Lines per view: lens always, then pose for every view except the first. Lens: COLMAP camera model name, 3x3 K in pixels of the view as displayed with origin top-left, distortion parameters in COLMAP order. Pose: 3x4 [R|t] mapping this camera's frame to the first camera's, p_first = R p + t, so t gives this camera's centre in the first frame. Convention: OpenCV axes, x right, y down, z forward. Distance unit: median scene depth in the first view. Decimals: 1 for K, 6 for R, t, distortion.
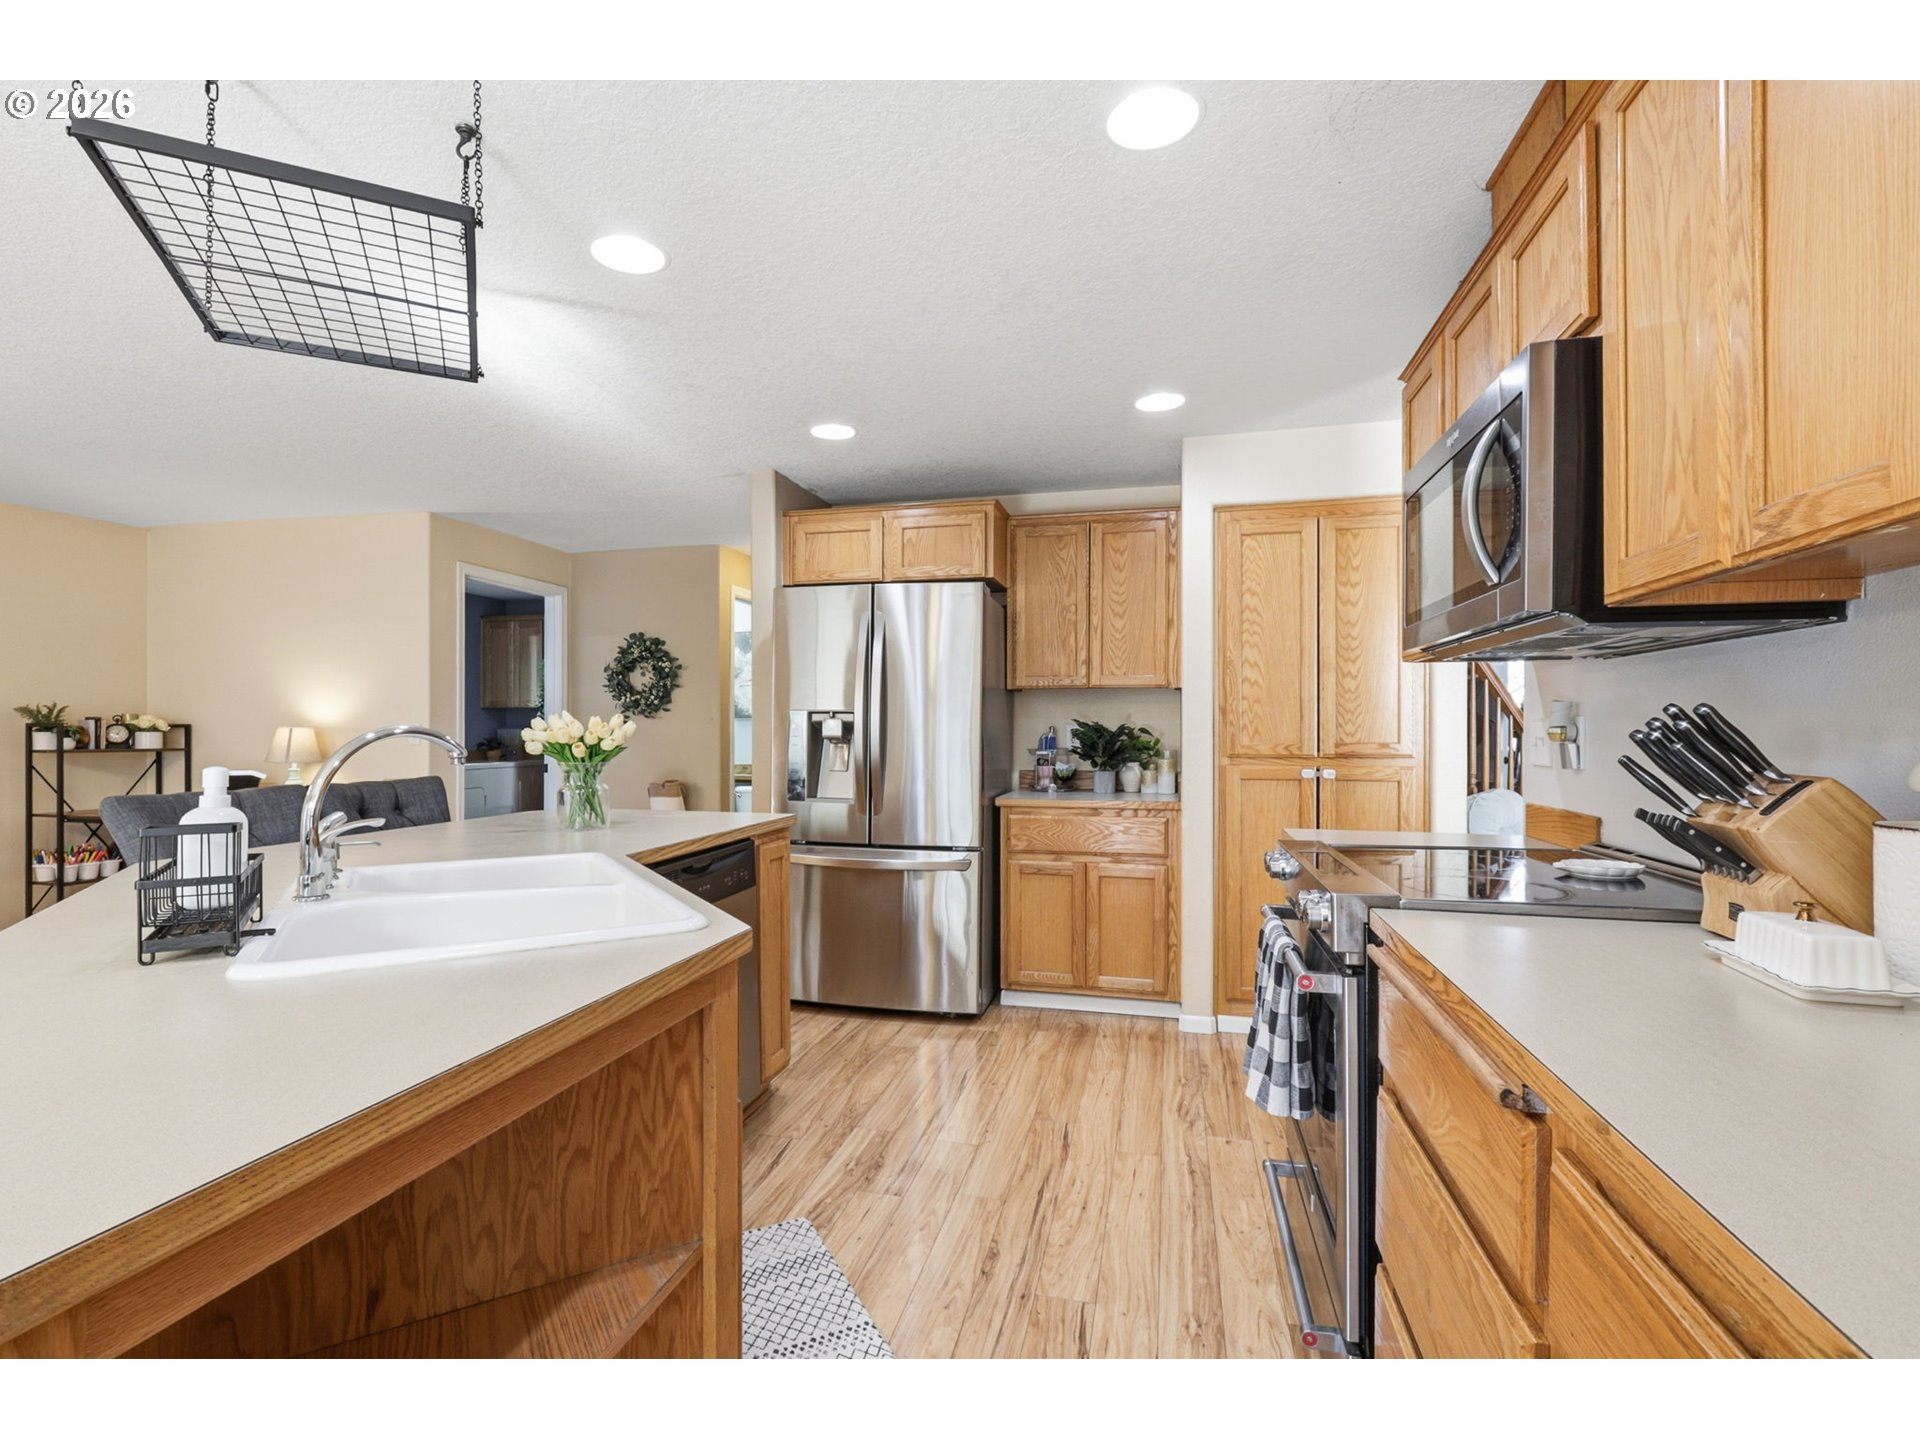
lens RADIAL K [[901.7, 0, 934.5], [0, 901.7, 717.4], [0, 0, 1]] dist [-0.001383, -0.000877]
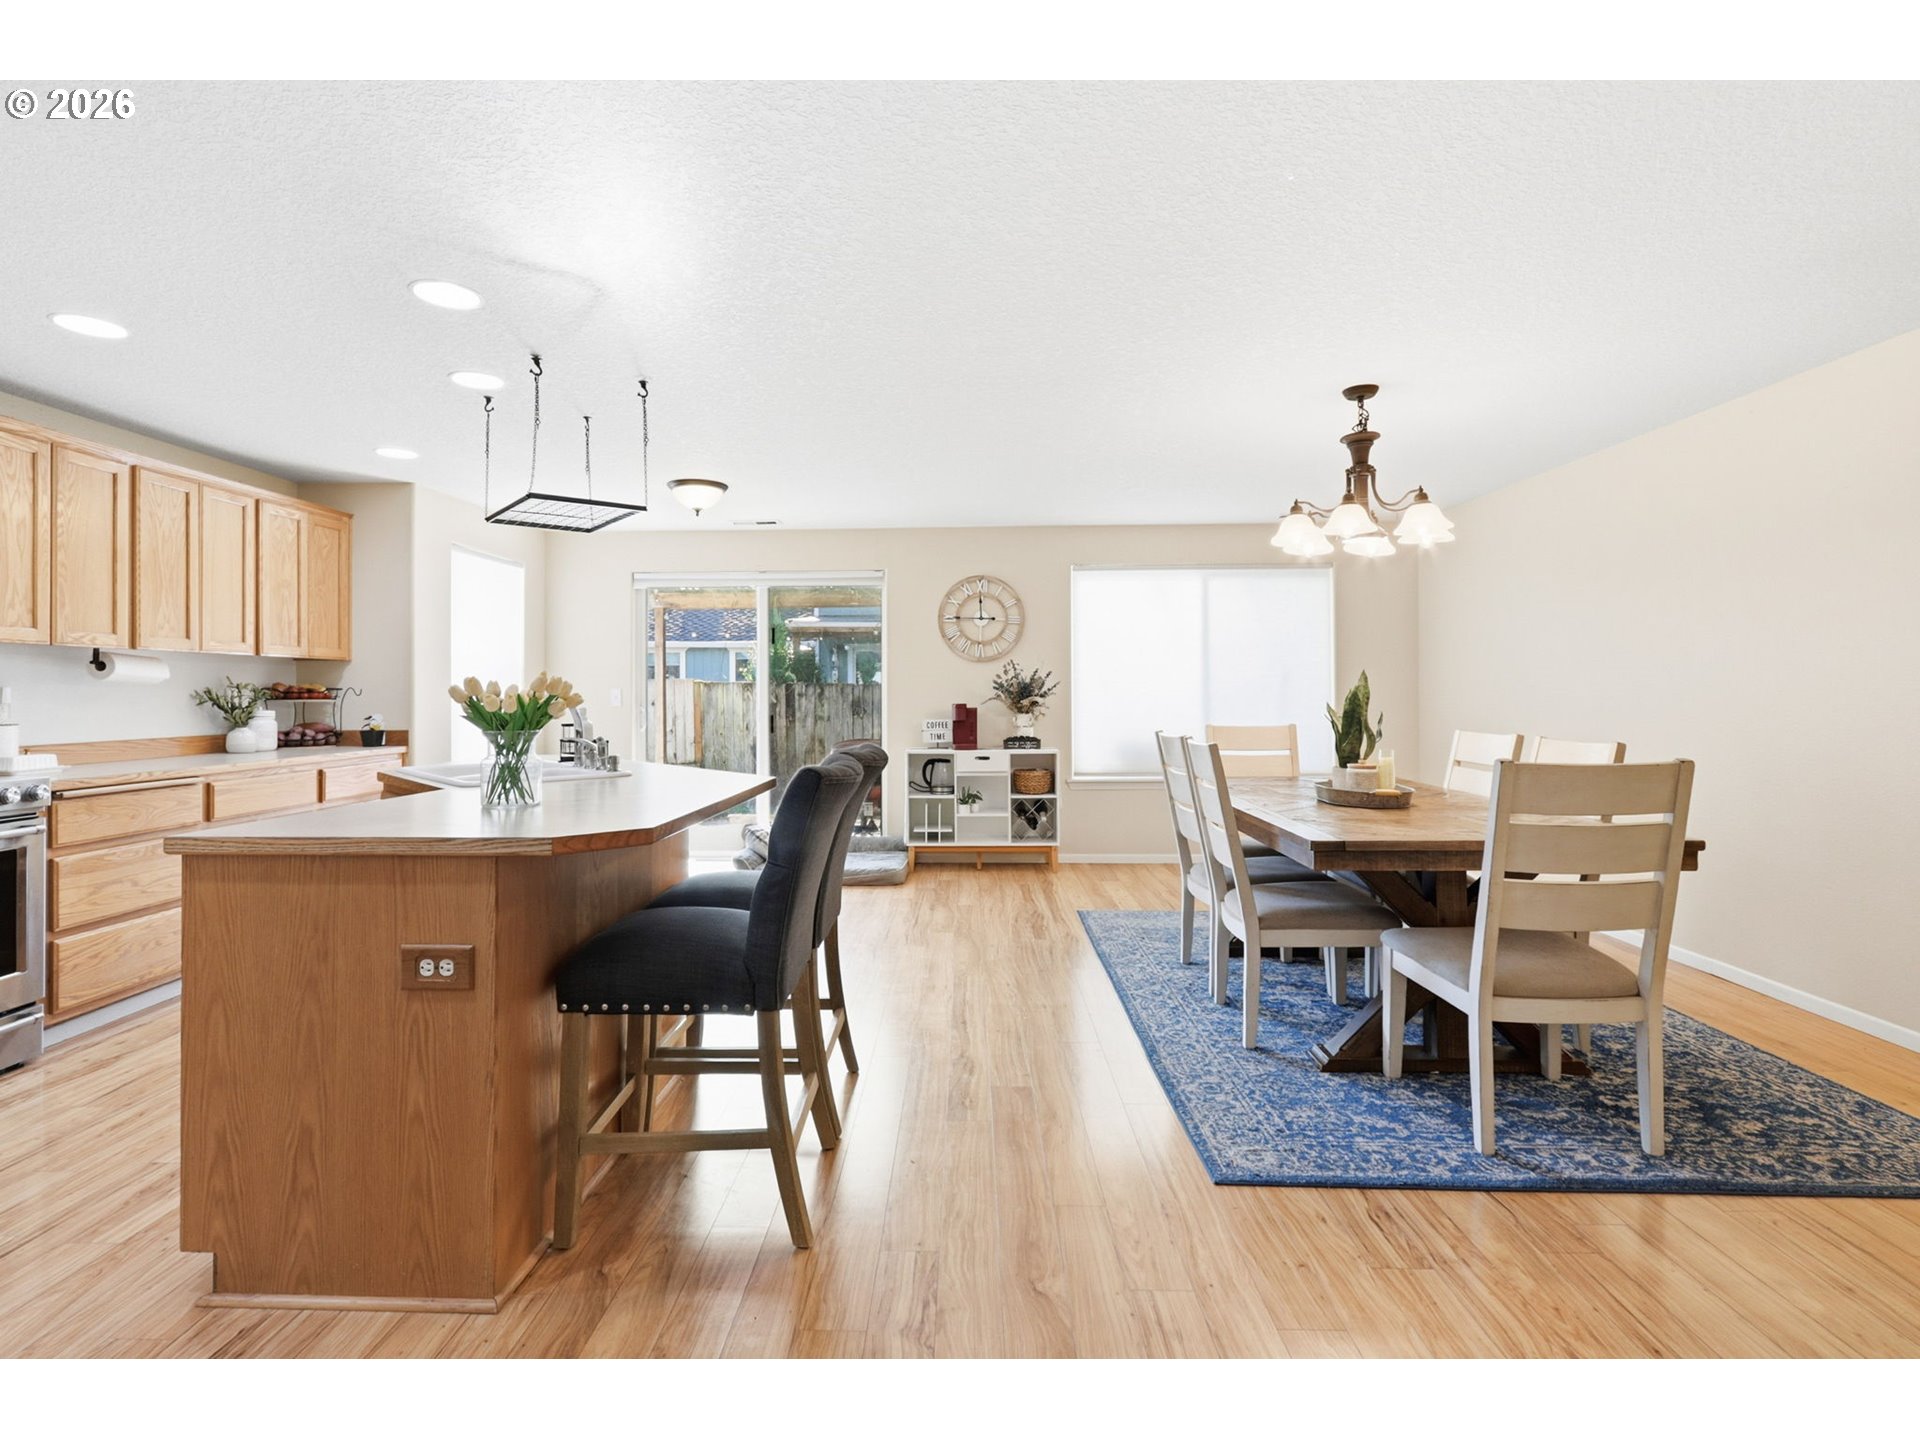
lens RADIAL K [[917.5, 0, 934.1], [0, 917.5, 687.8], [0, 0, 1]] dist [-0.001164, -0.000922]
pose [[-0.975590, -0.000204, -0.219601, -0.388367], [0.004066, 0.999811, -0.018994, 0.016266], [0.219564, -0.019423, -0.975405, 1.287377]]
